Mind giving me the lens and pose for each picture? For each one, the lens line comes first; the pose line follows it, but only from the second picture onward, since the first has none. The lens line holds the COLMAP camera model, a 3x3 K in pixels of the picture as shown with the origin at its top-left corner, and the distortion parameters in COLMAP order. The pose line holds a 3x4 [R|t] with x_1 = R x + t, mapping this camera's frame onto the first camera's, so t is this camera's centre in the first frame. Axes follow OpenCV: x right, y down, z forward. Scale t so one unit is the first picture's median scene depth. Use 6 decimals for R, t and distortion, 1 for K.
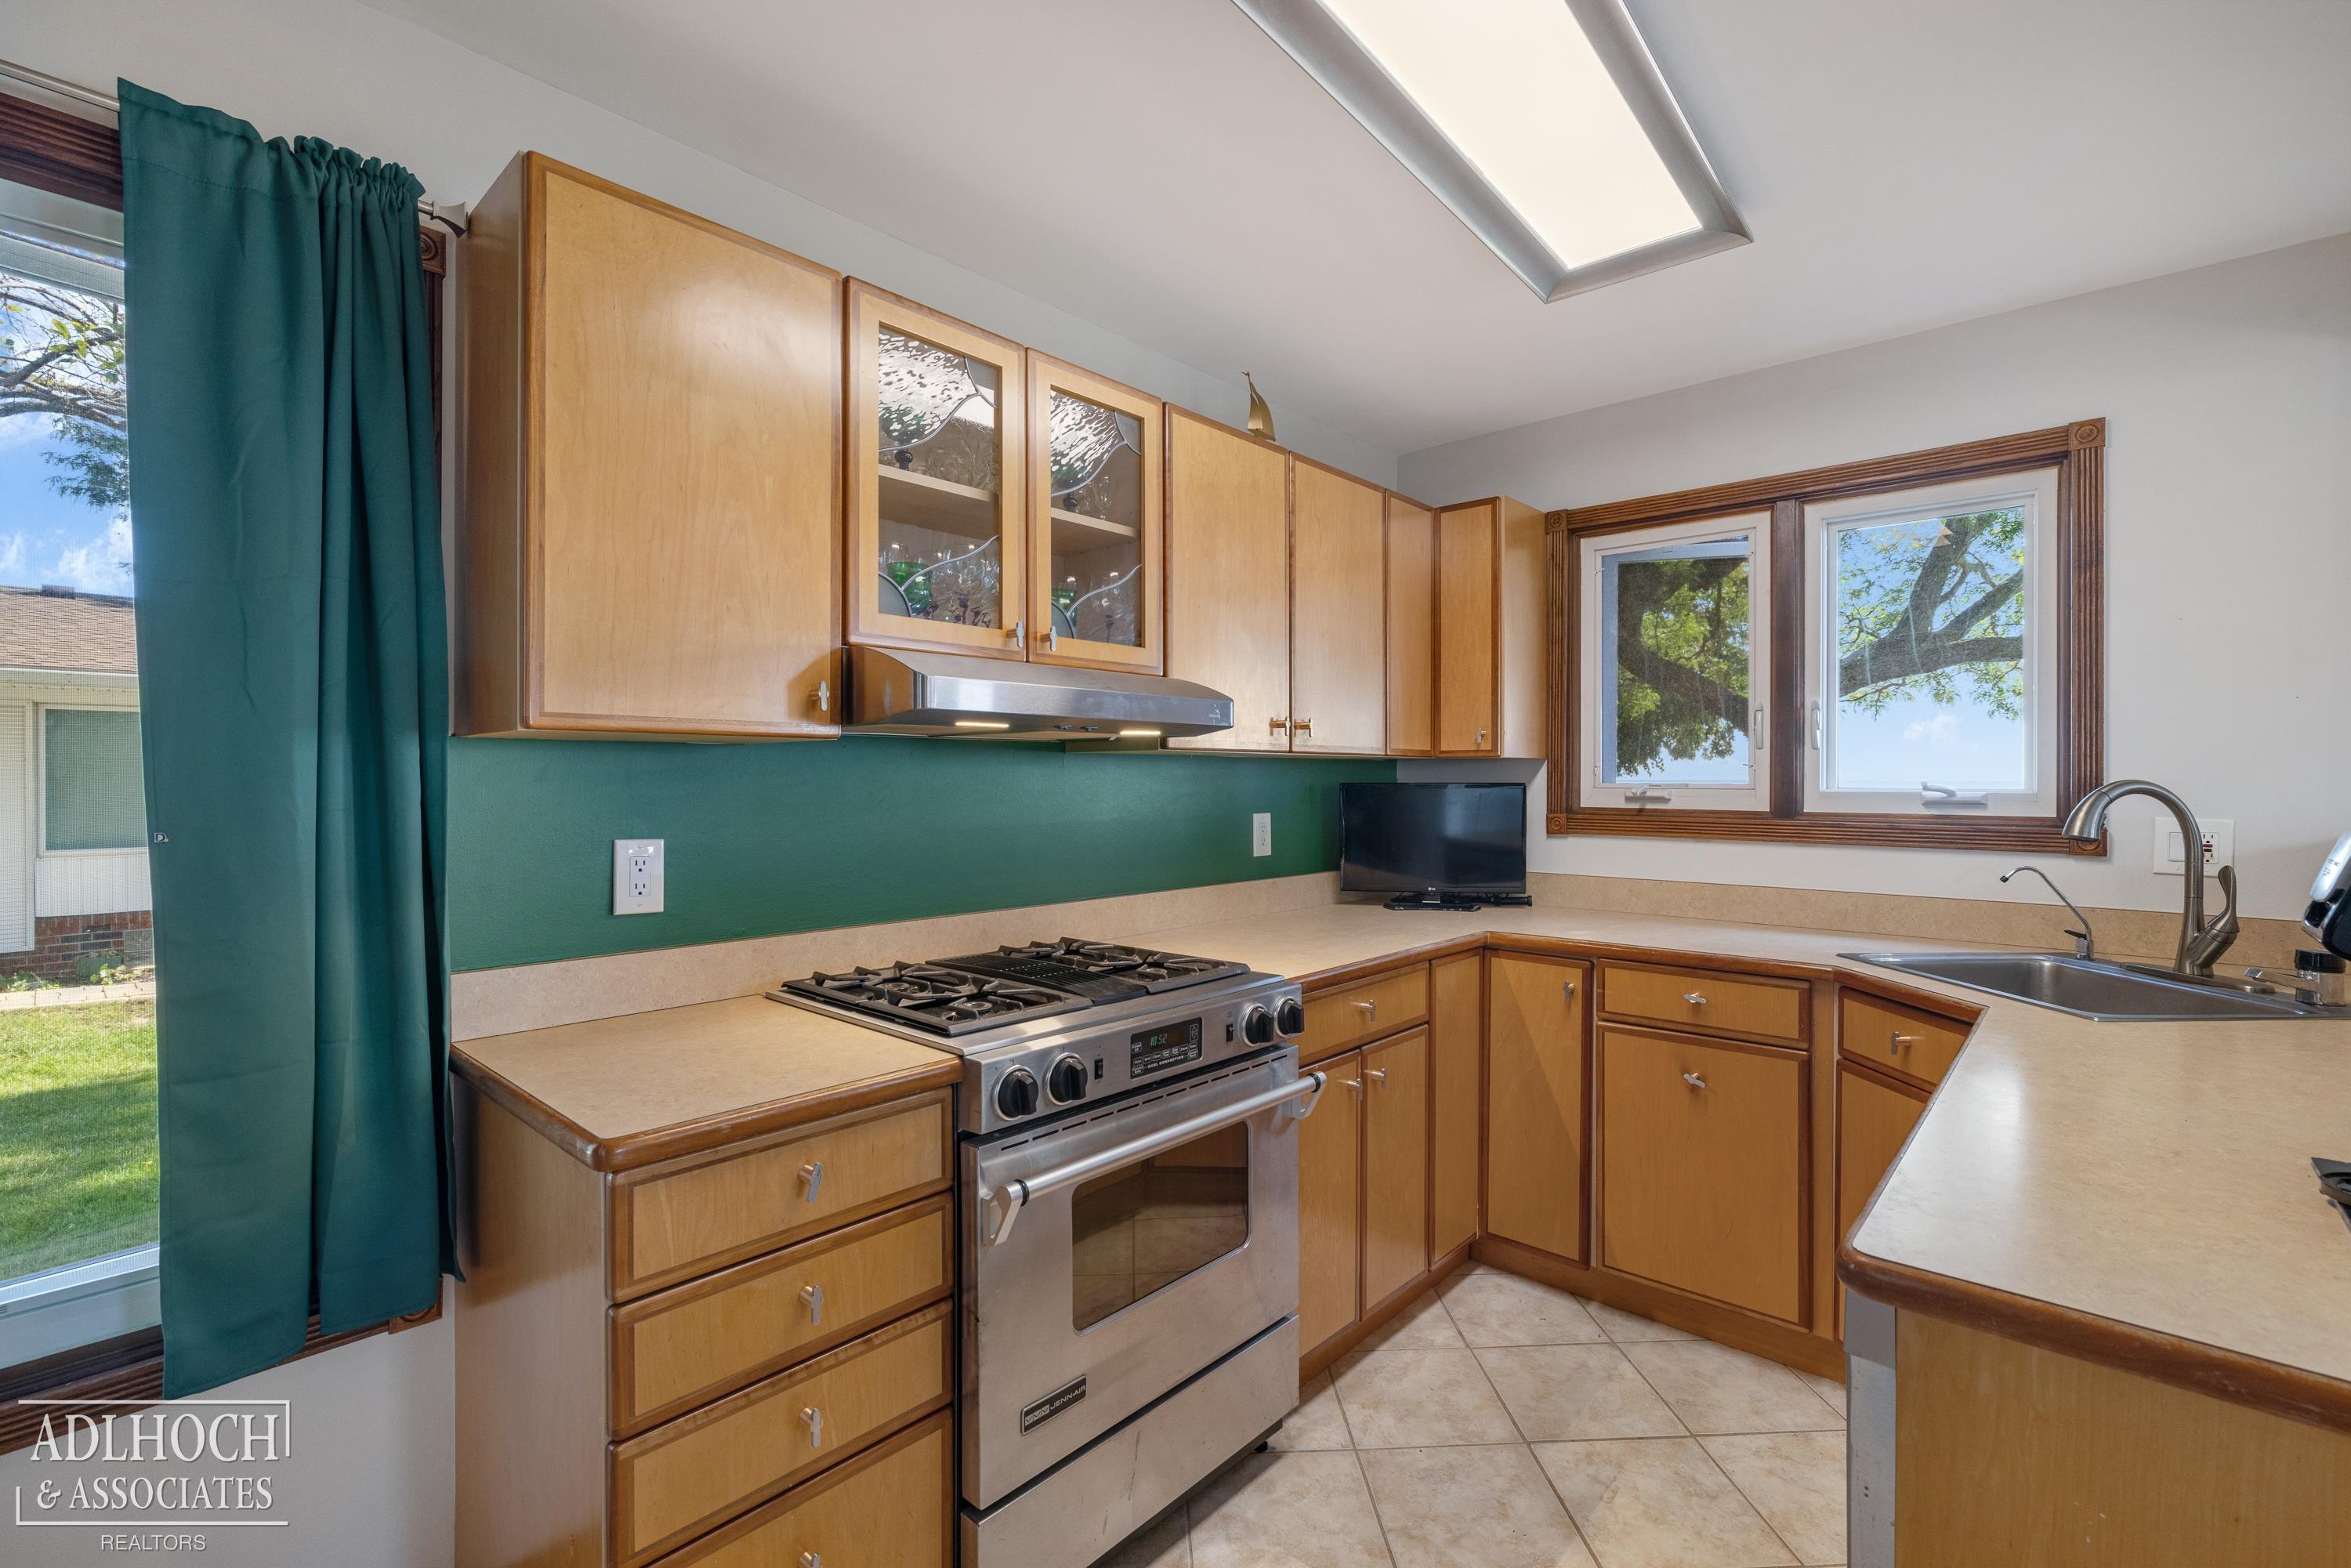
lens RADIAL K [[1059.1, 0, 1178.6], [0, 1059.1, 761.2], [0, 0, 1]] dist [0.002303, 0.000161]
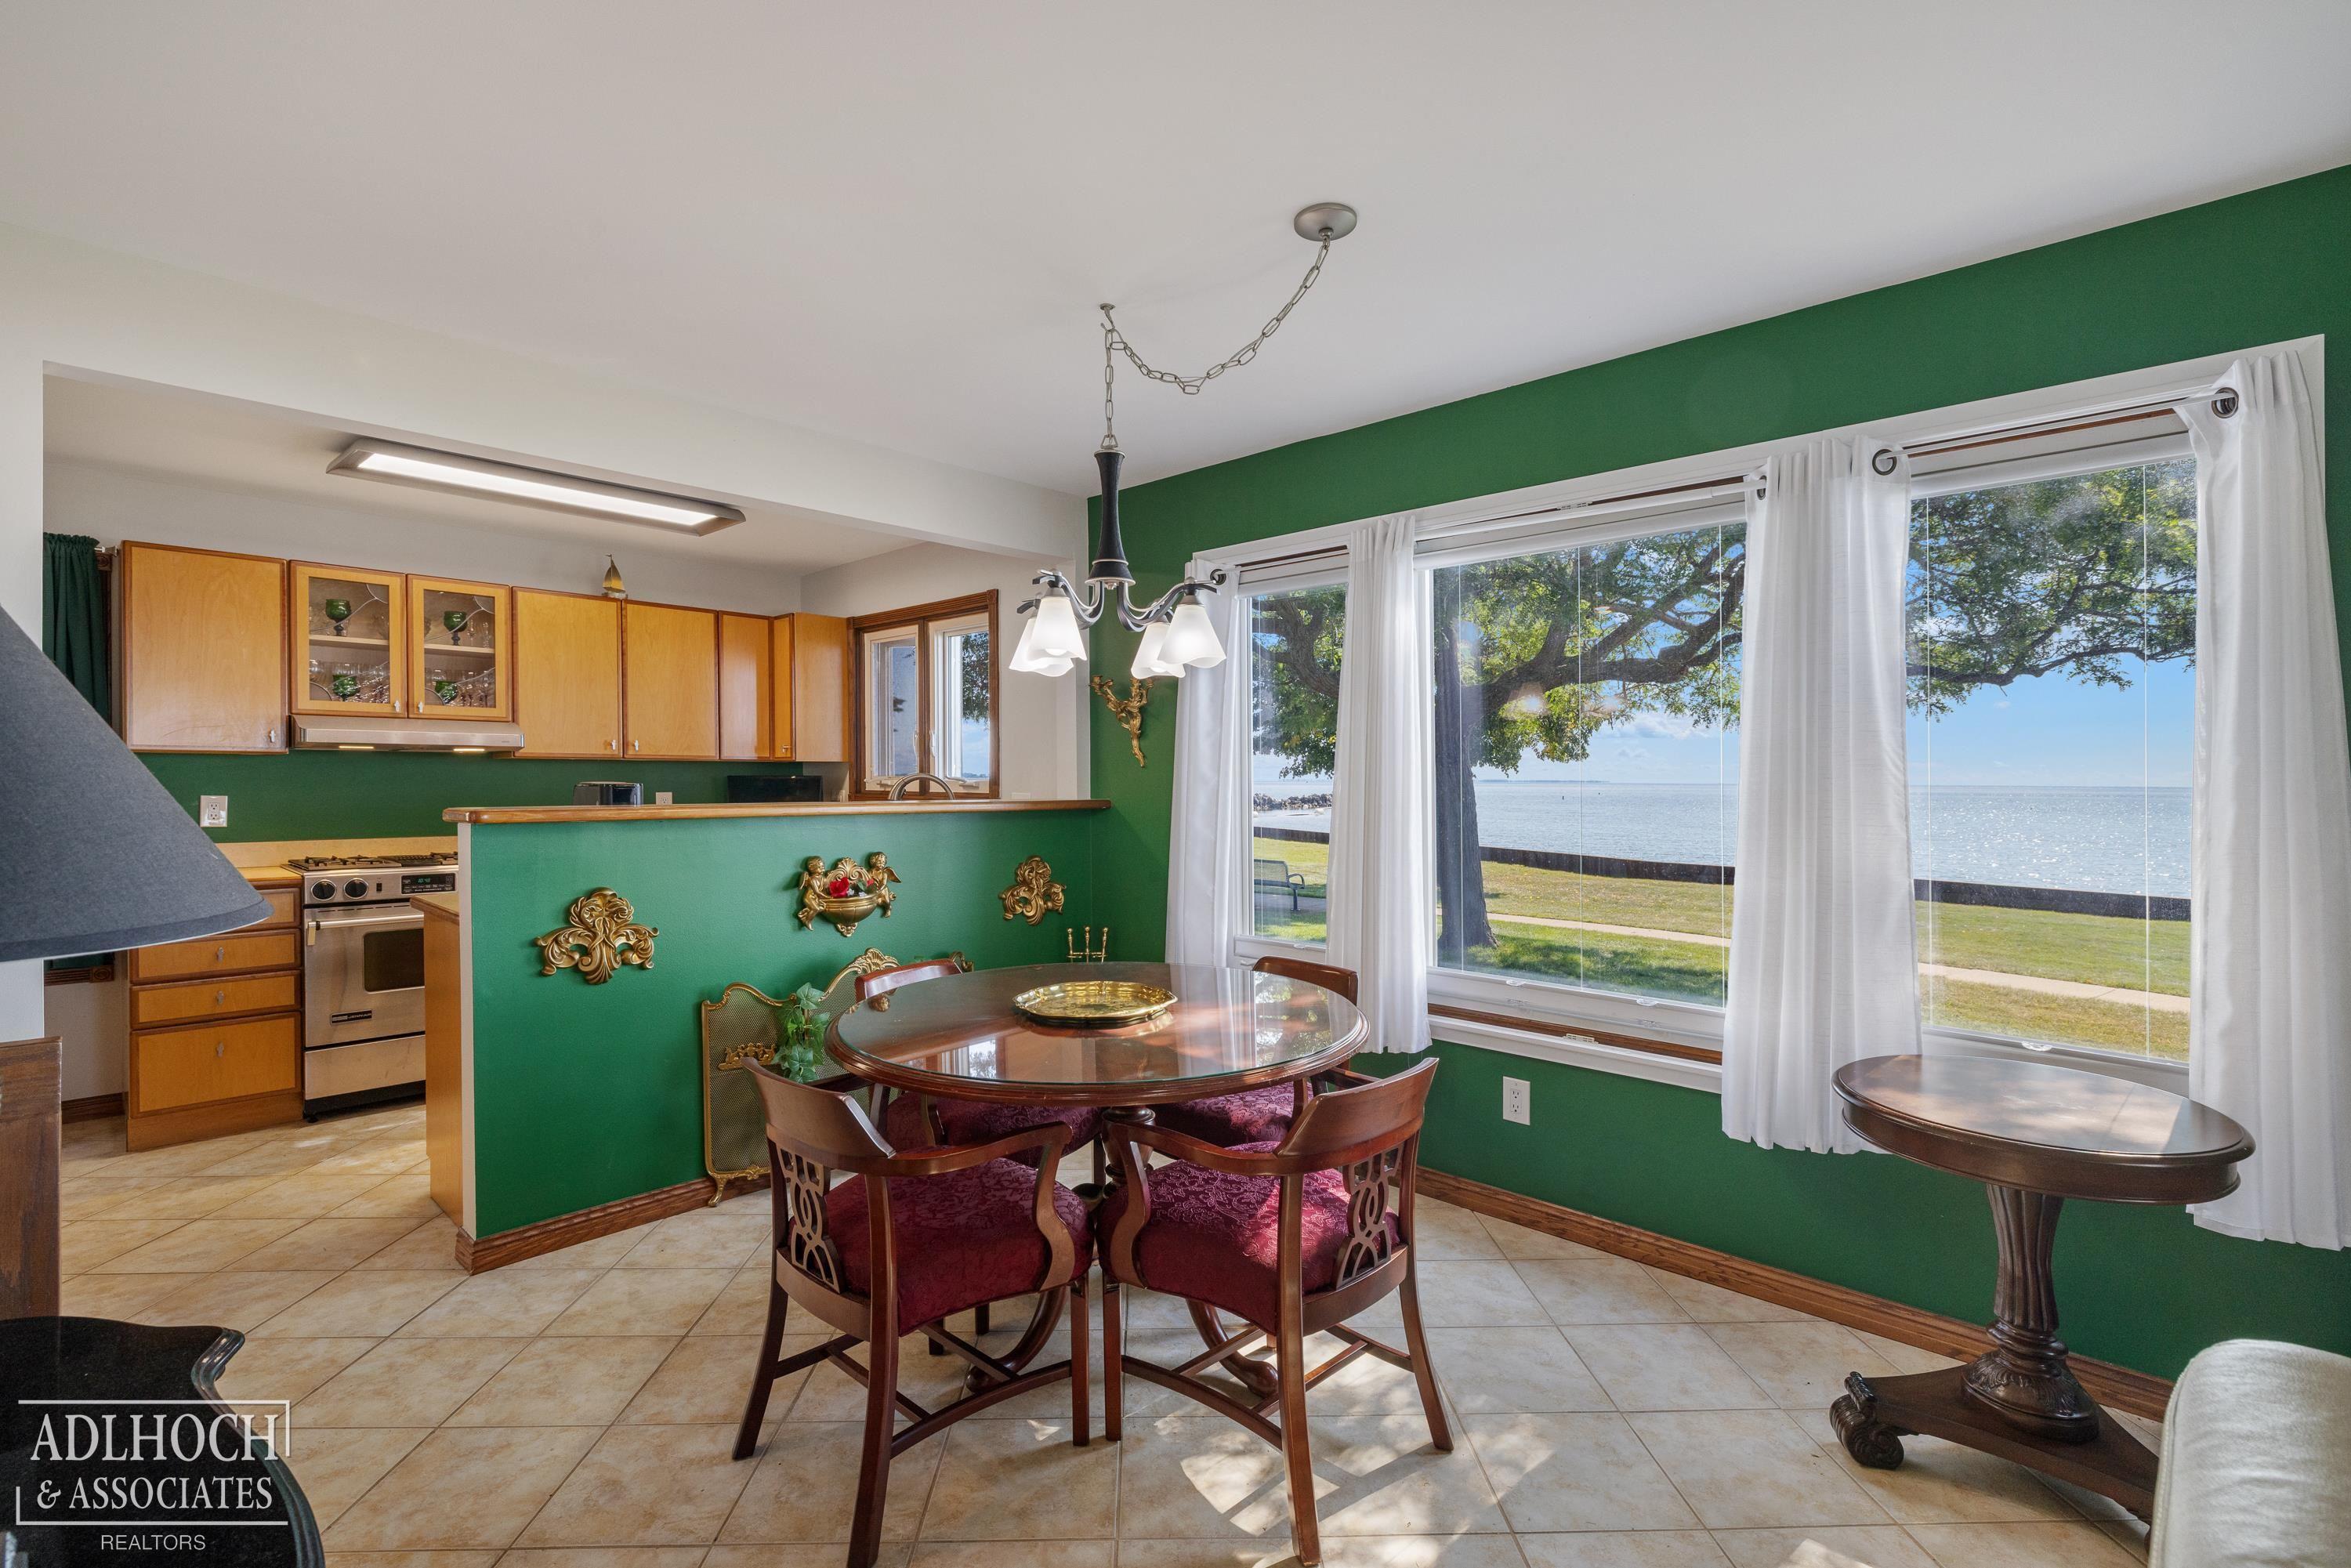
lens RADIAL K [[1084.0, 0, 1175.5], [0, 1084.0, 784.0], [0, 0, 1]] dist [0.000469, 0.000190]
pose [[0.999518, 0.002001, -0.030969, 1.227854], [-0.001368, 0.999790, 0.020432, -0.003748], [0.031004, -0.020380, 0.999311, -0.968299]]
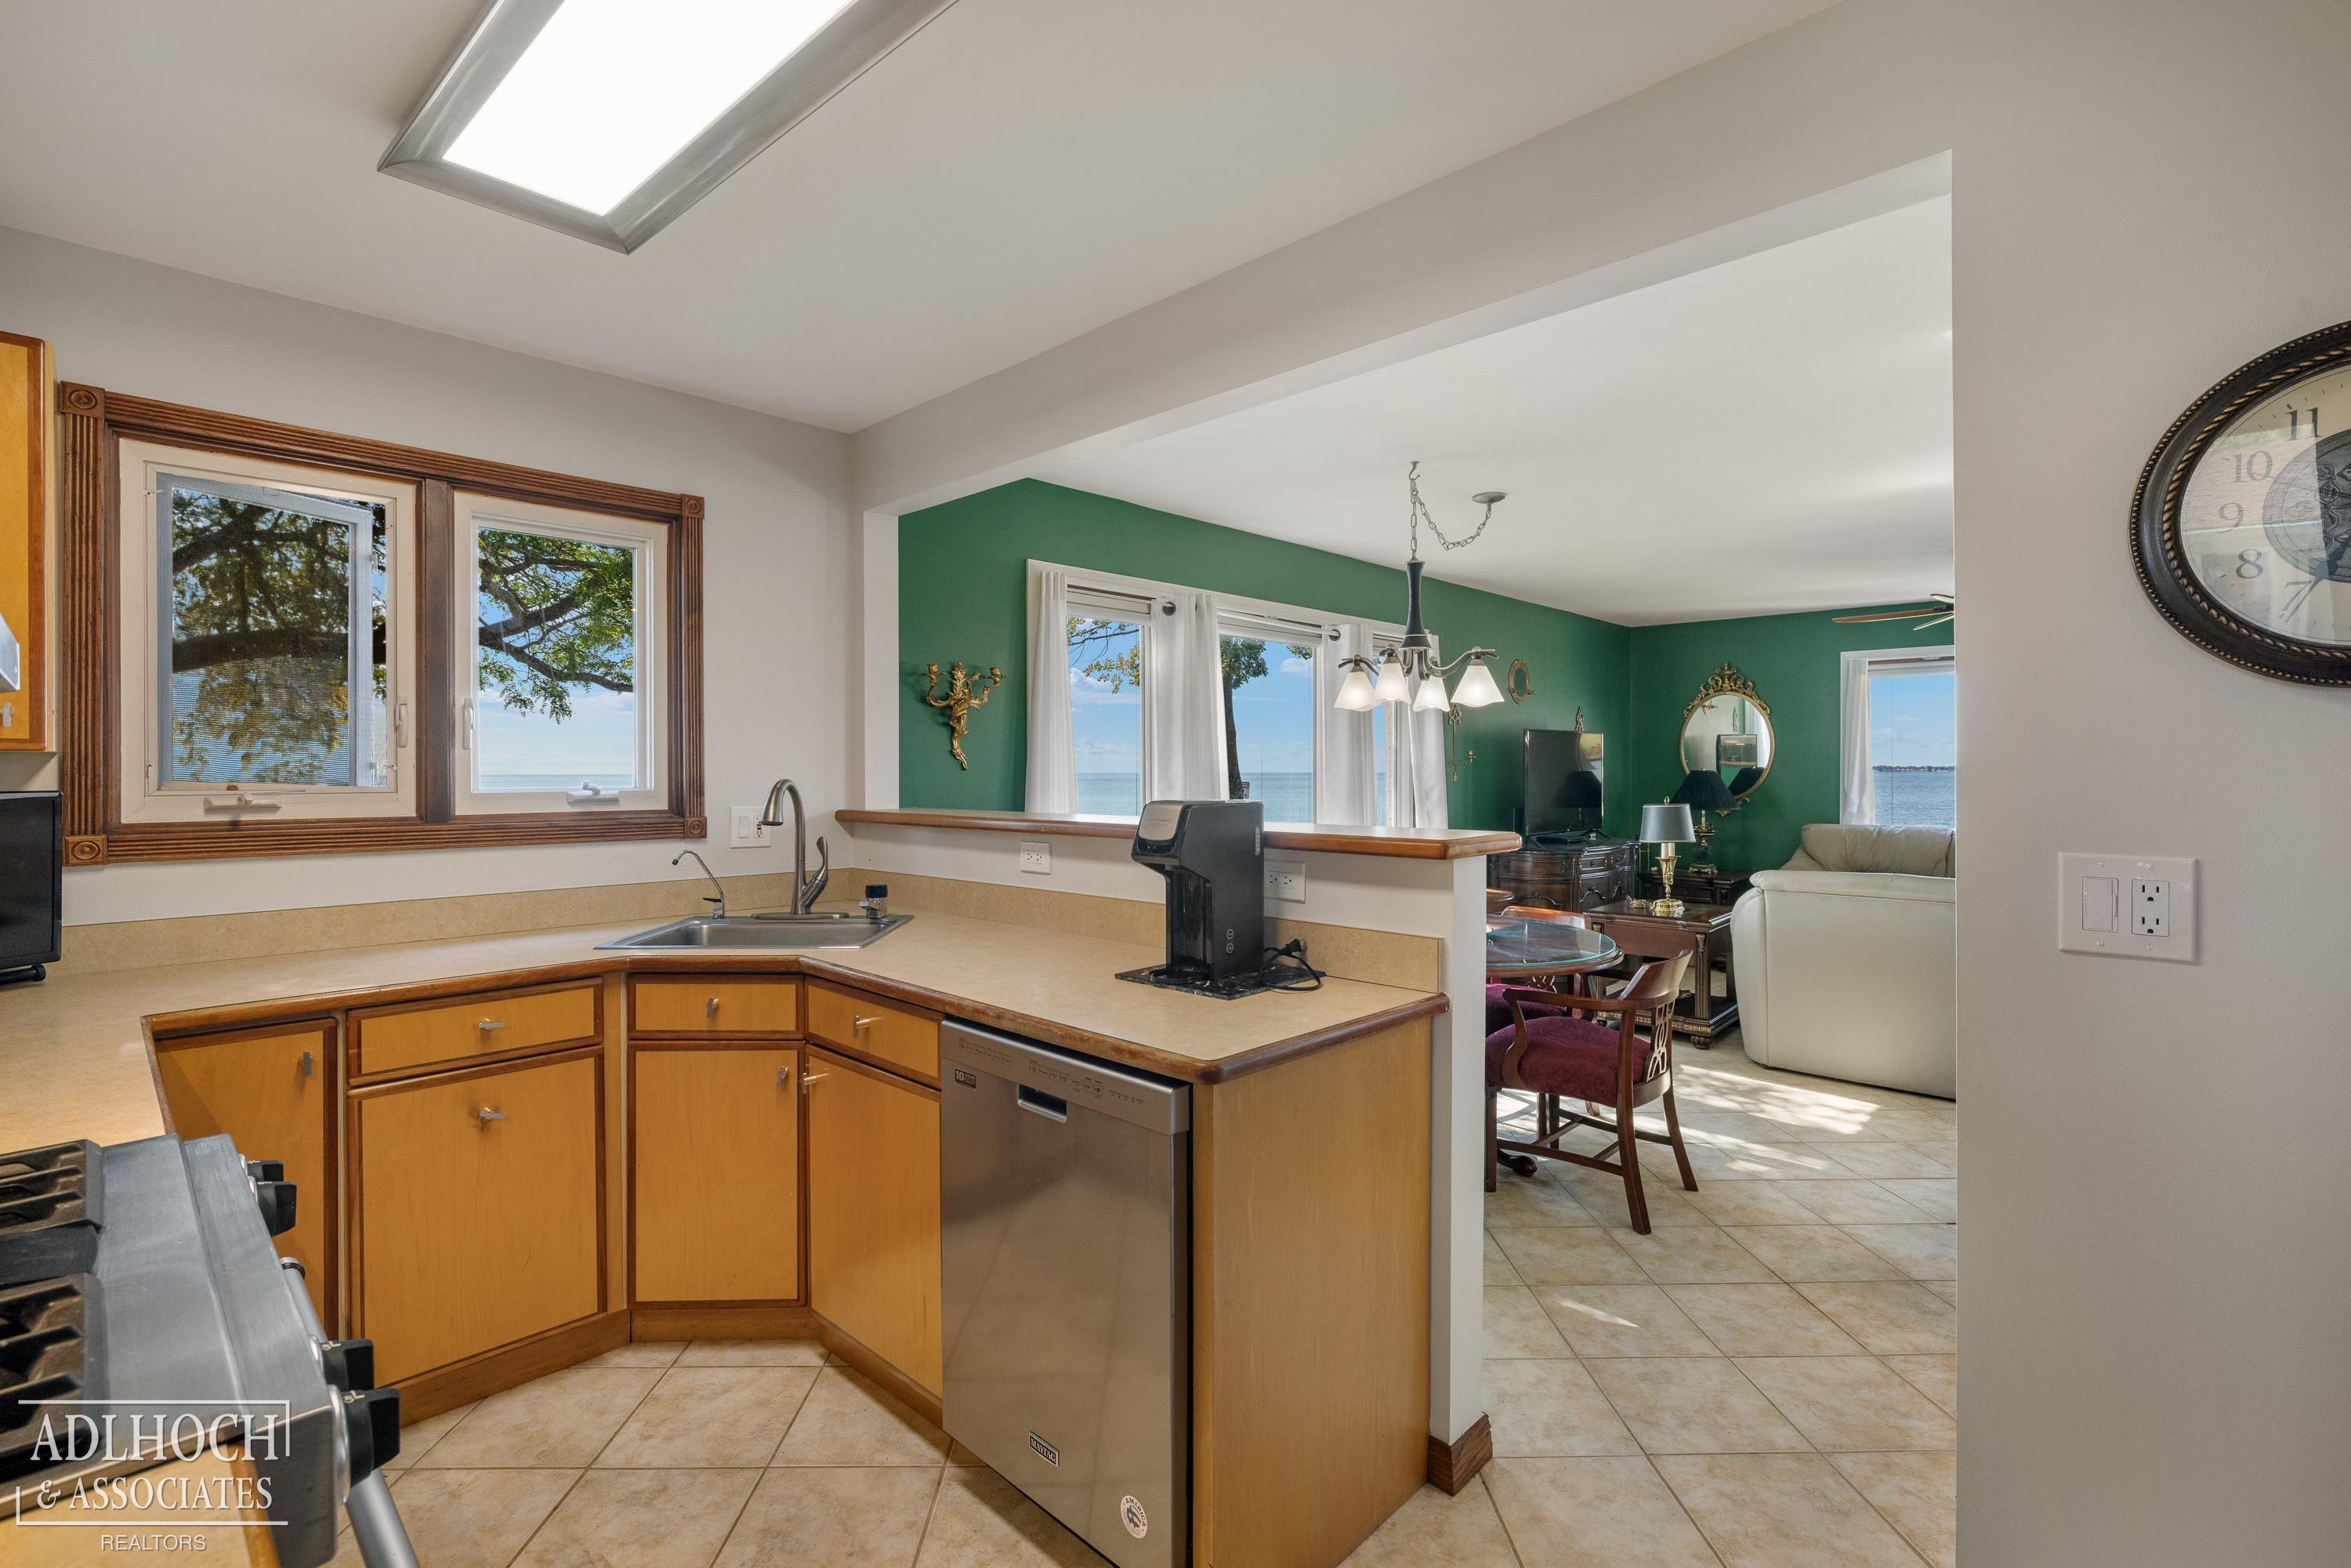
lens RADIAL K [[1059.1, 0, 1178.6], [0, 1059.1, 761.2], [0, 0, 1]] dist [0.002303, 0.000161]
pose [[0.032600, 0.006248, 0.999449, -0.381956], [-0.012719, 0.999902, -0.005836, -0.003444], [-0.999388, -0.012522, 0.032677, 0.367103]]
